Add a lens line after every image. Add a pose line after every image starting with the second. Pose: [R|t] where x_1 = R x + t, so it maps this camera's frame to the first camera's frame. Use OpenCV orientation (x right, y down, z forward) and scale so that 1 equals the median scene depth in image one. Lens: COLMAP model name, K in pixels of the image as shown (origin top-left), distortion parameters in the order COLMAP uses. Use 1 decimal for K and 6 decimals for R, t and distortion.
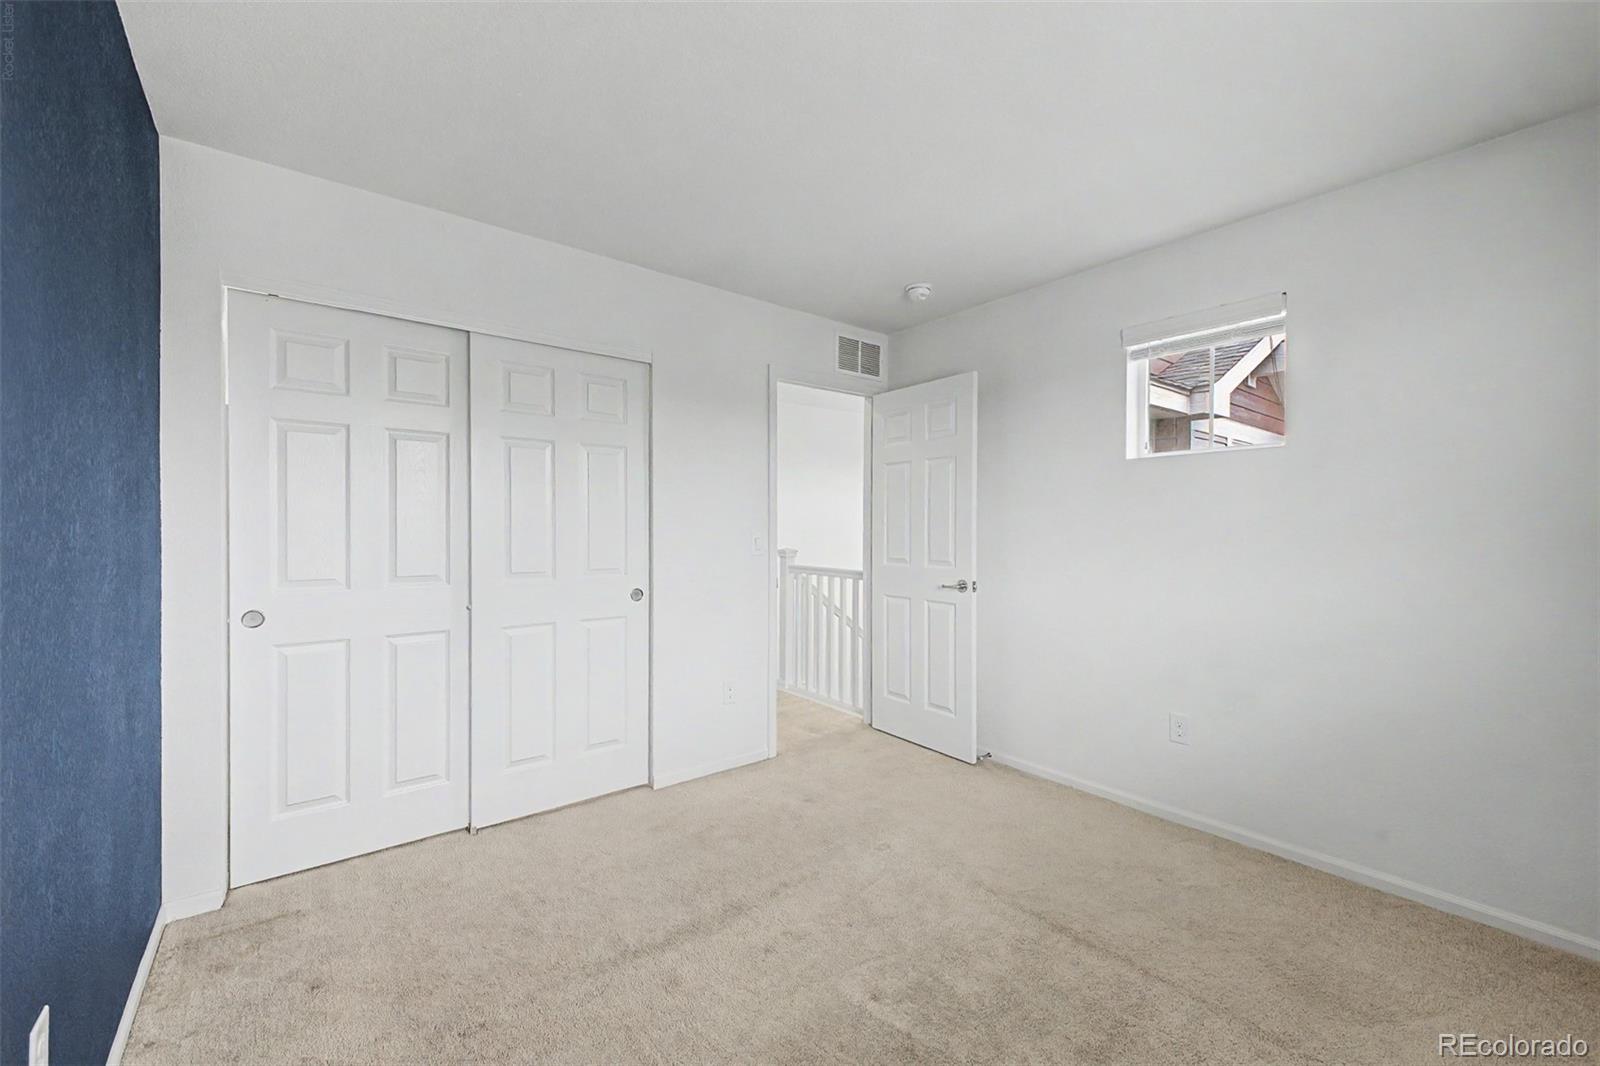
lens RADIAL K [[639.0, 0, 801.5], [0, 639.0, 533.8], [0, 0, 1]] dist [-0.000182, -0.000403]
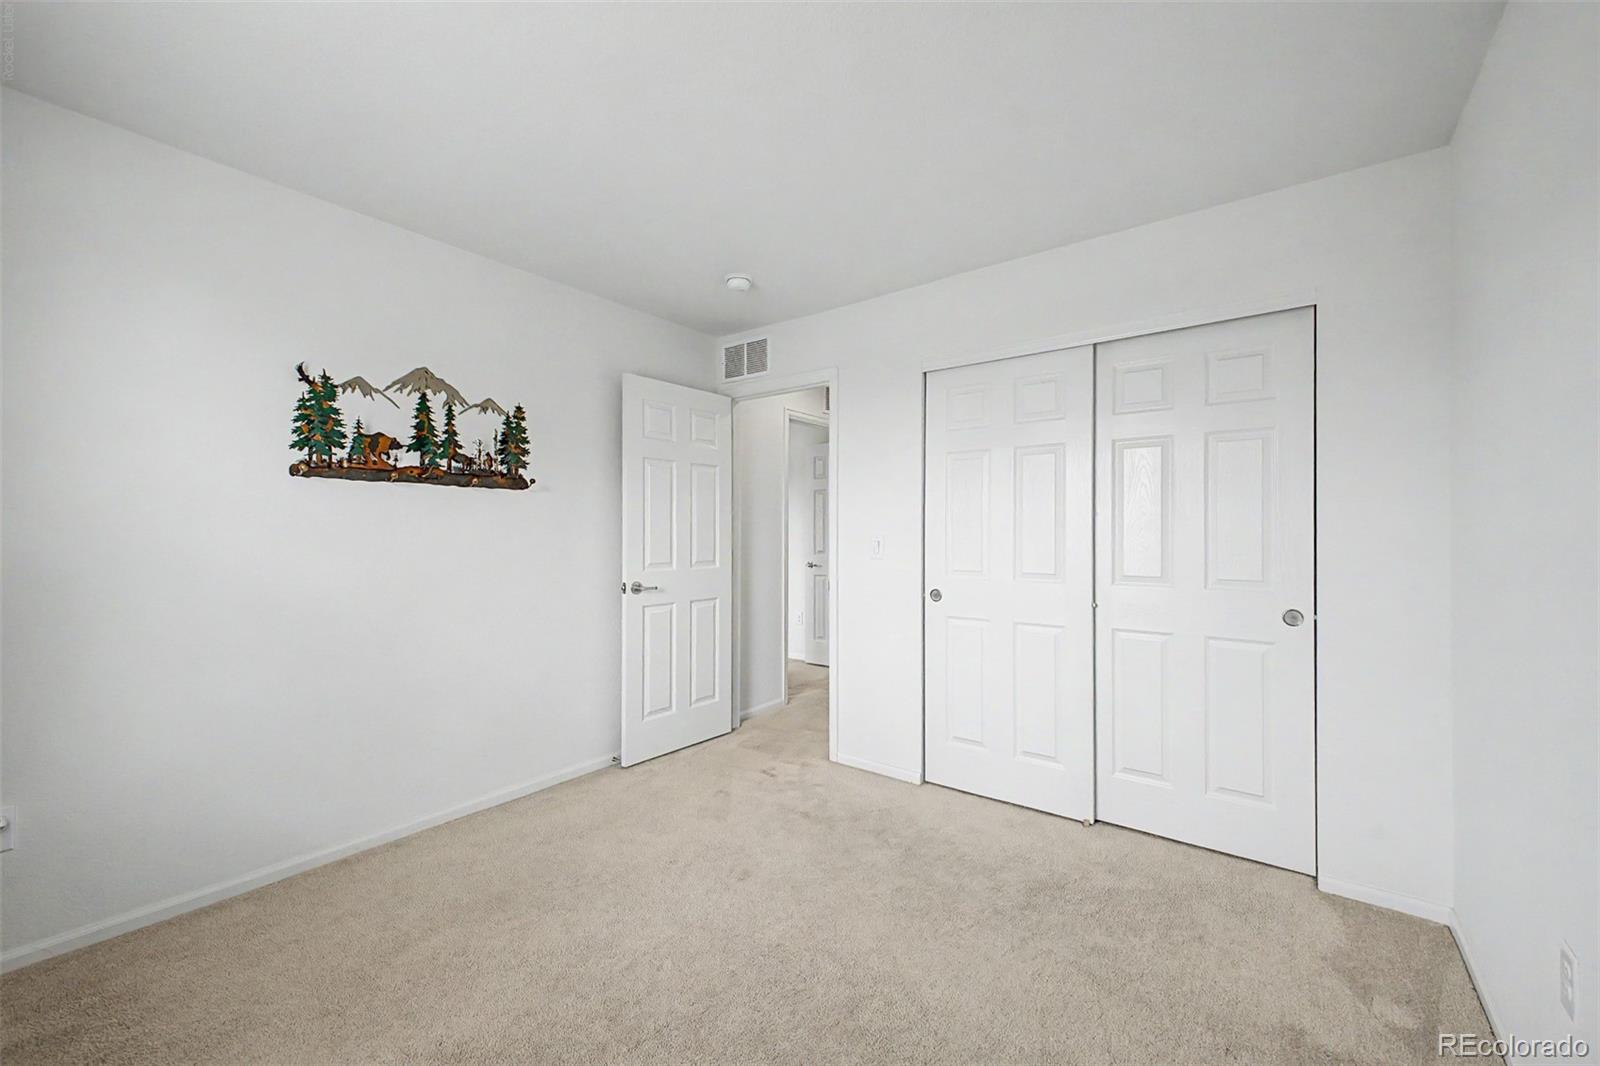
lens RADIAL K [[639.0, 0, 798.4], [0, 639.0, 537.9], [0, 0, 1]] dist [-0.000182, -0.000403]
pose [[0.230135, 0.002859, -0.973154, 0.473412], [0.000363, 0.999995, 0.003024, -0.000188], [0.973159, -0.001049, 0.230133, 0.371950]]
